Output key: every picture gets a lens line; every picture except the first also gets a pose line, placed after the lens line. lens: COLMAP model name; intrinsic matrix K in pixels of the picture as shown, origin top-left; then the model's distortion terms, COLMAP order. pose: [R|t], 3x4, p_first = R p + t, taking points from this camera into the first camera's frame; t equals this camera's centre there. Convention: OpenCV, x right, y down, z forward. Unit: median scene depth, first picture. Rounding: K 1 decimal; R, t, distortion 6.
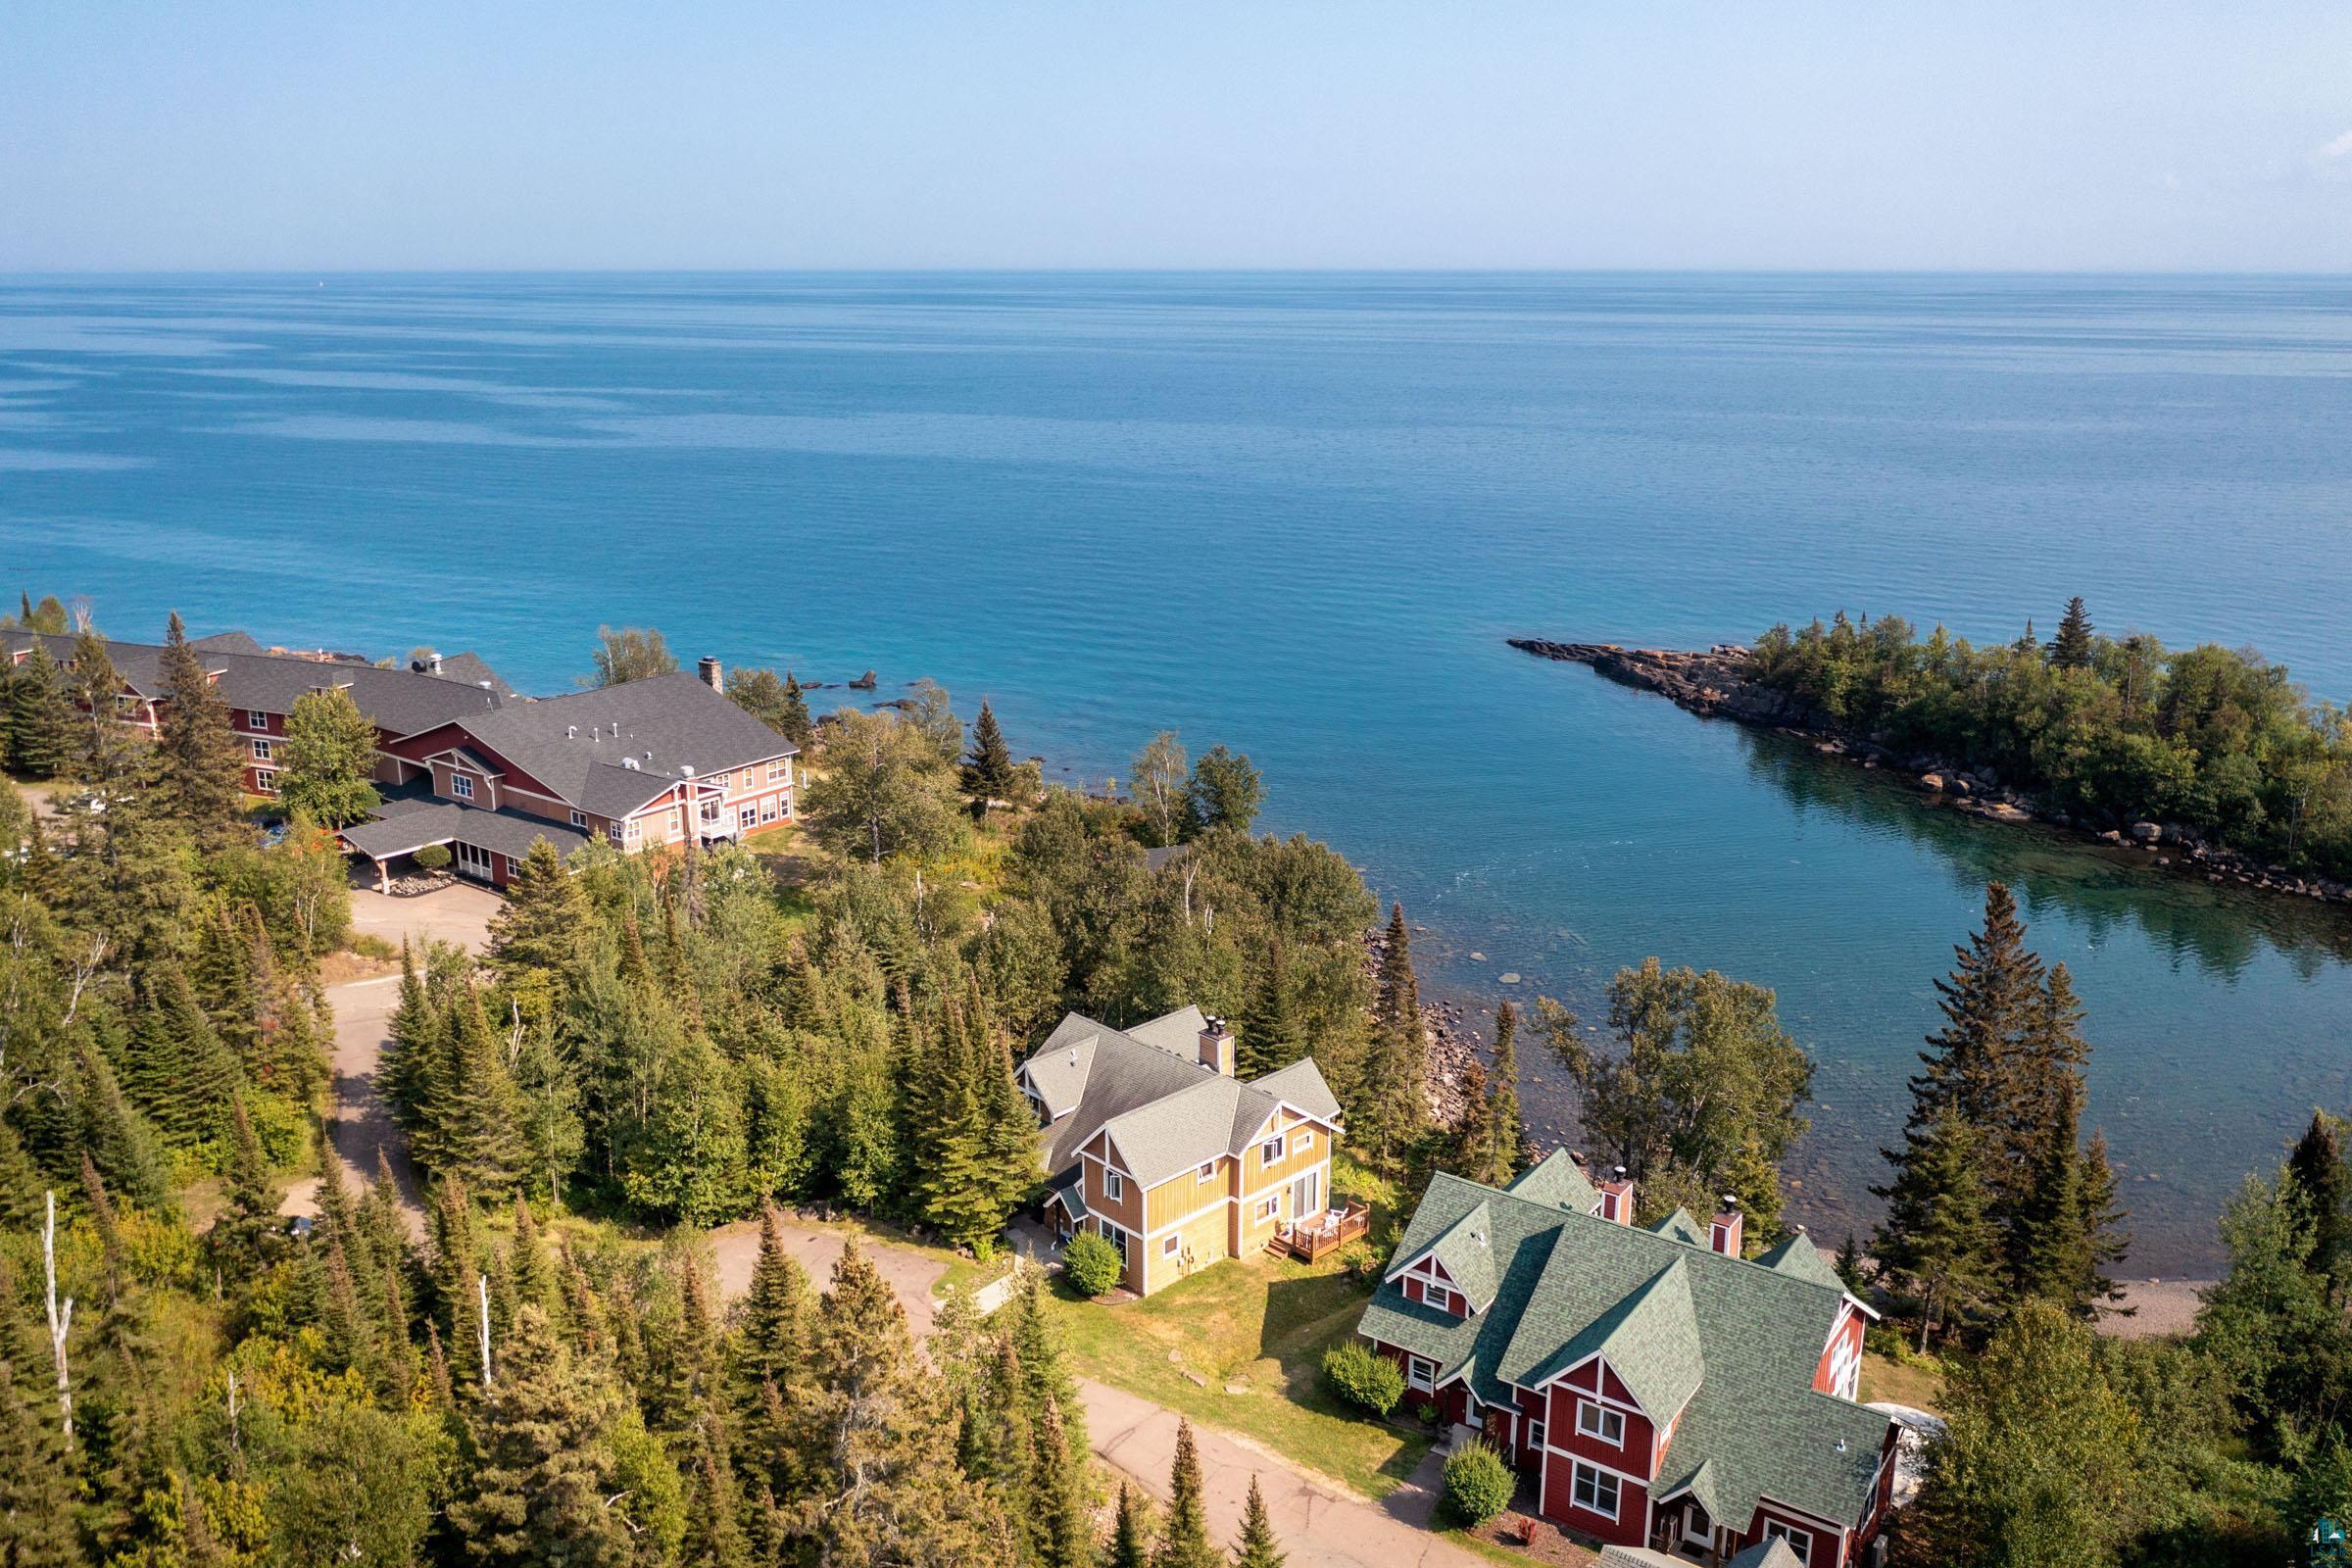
lens RADIAL K [[1864.9, 0, 1101.7], [0, 1864.9, 785.2], [0, 0, 1]] dist [-0.015686, -0.000226]
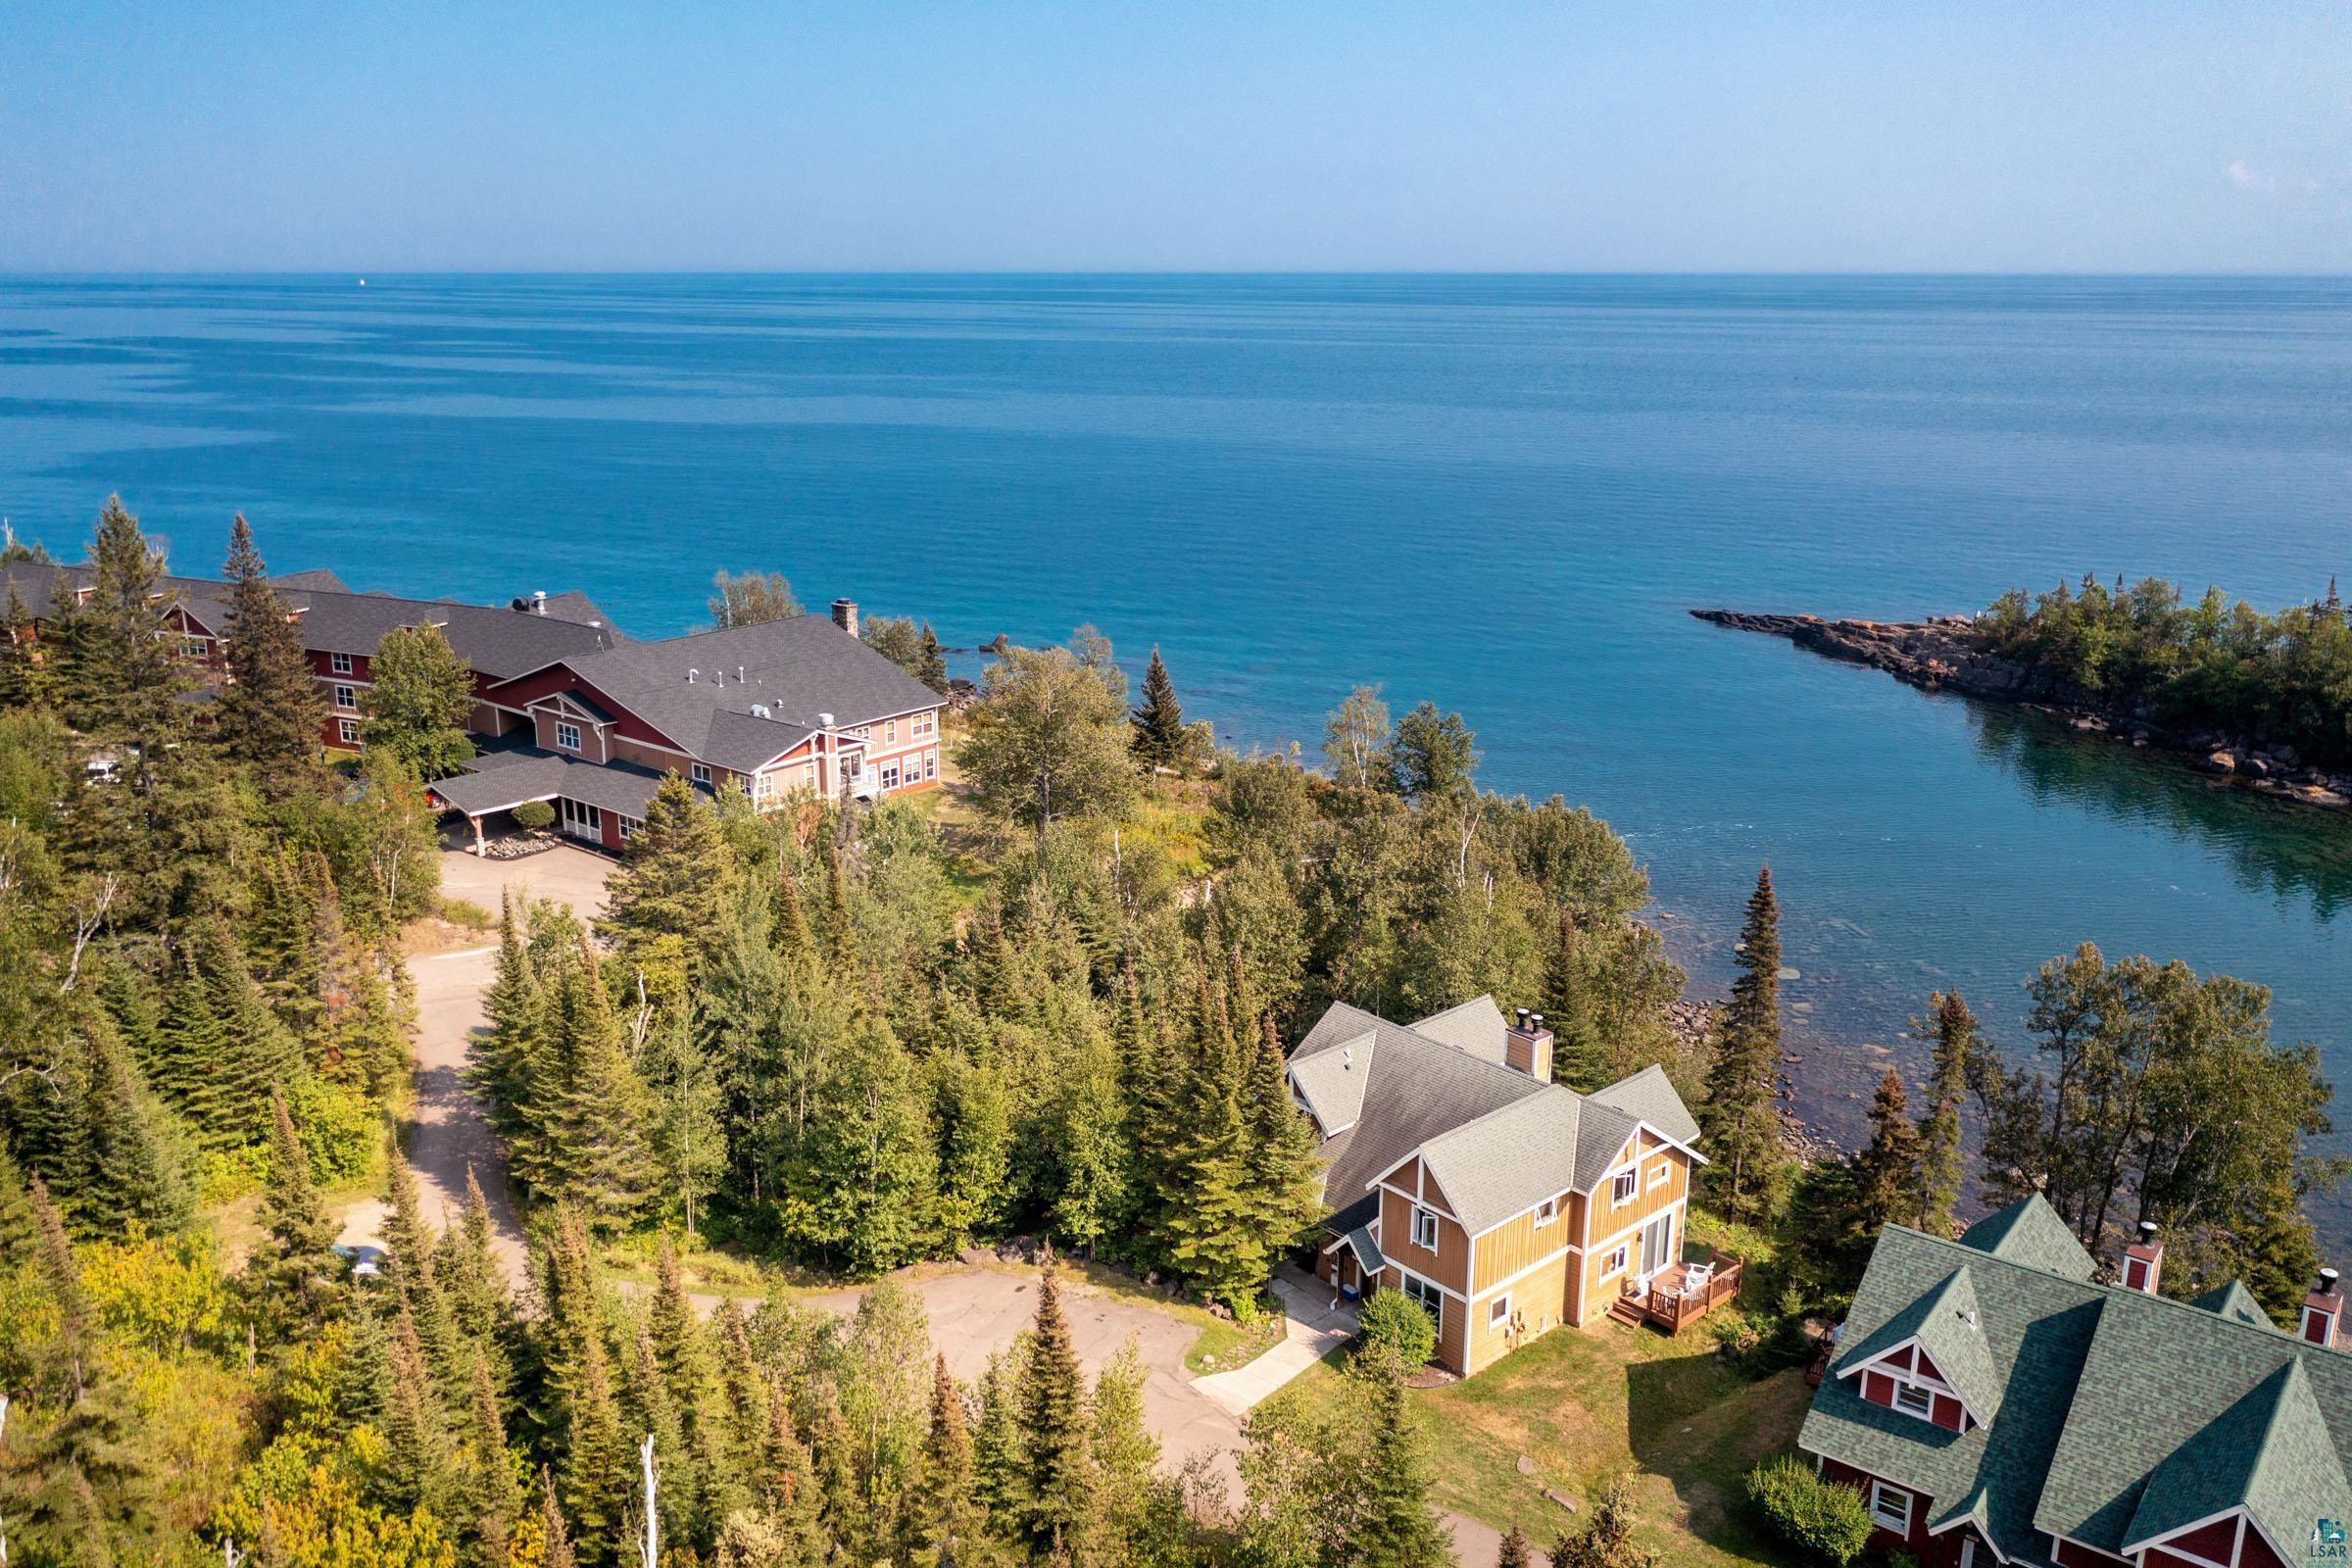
lens RADIAL K [[1864.9, 0, 1101.7], [0, 1864.9, 785.2], [0, 0, 1]] dist [-0.015686, -0.000226]
pose [[0.998881, 0.011759, -0.045818, -0.085419], [-0.011771, 0.999931, 0.000002, 0.033635], [0.045815, 0.000538, 0.998950, 0.222174]]
